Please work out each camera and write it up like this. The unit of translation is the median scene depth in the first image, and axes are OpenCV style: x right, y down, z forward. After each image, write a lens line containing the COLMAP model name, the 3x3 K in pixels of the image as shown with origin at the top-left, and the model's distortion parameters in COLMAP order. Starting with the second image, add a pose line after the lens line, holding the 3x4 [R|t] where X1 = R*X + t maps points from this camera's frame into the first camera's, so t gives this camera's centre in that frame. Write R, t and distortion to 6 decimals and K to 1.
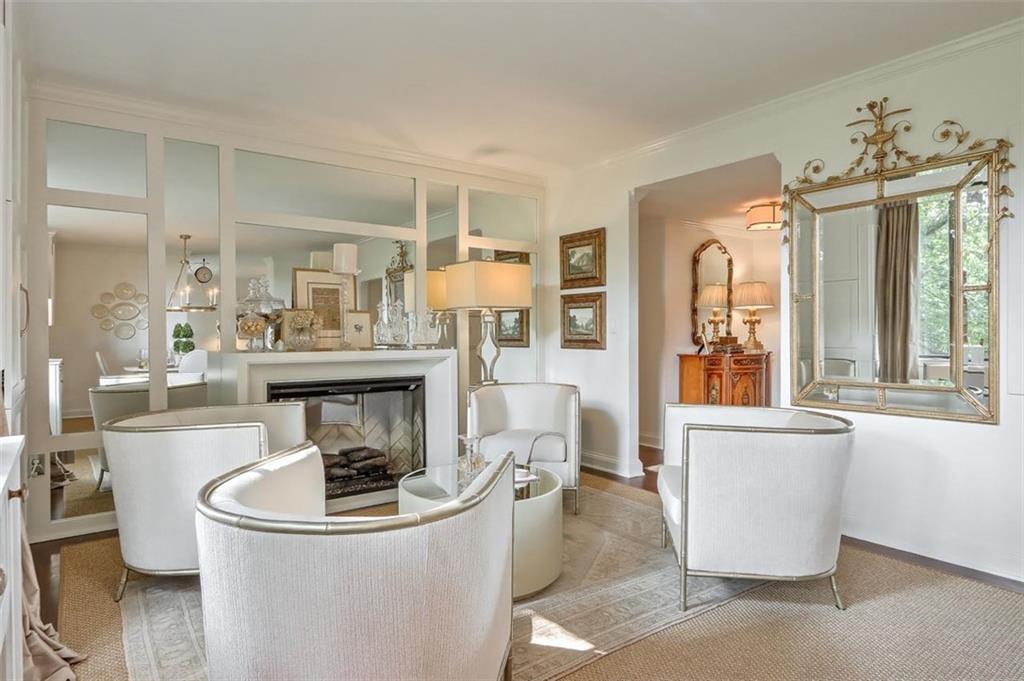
lens RADIAL K [[563.8, 0, 518.8], [0, 563.8, 345.6], [0, 0, 1]] dist [0.024721, 0.000294]
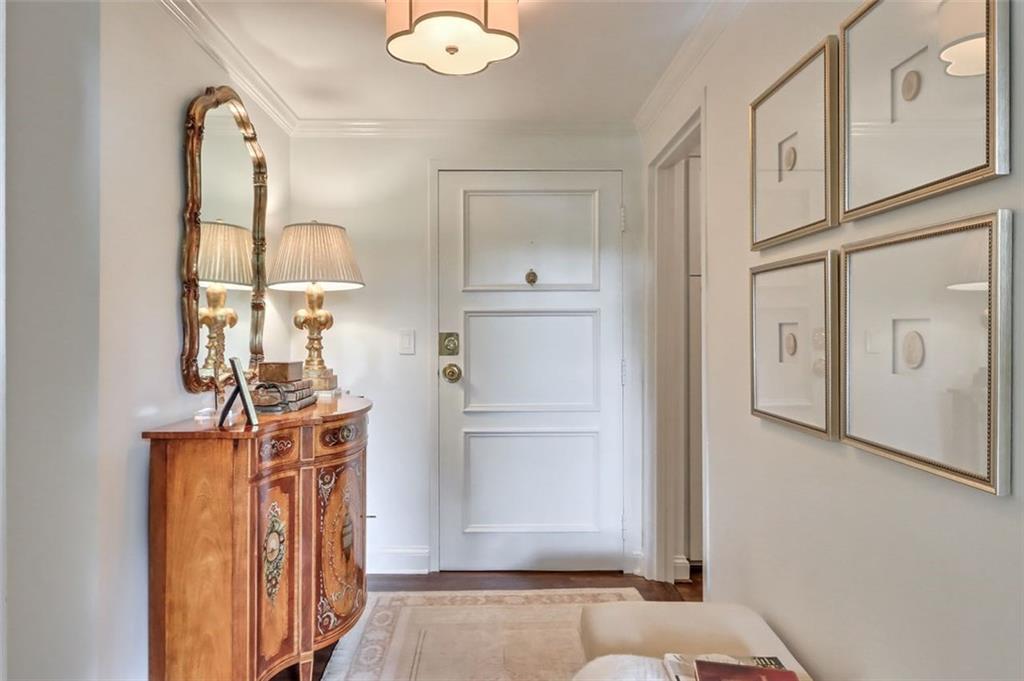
lens RADIAL K [[636.1, 0, 507.2], [0, 636.1, 340.3], [0, 0, 1]] dist [-0.007886, -0.000855]
pose [[0.594728, -0.004181, 0.803916, 0.211019], [0.016326, 0.999843, -0.006878, -0.040110], [-0.803761, 0.017215, 0.594703, 1.047236]]
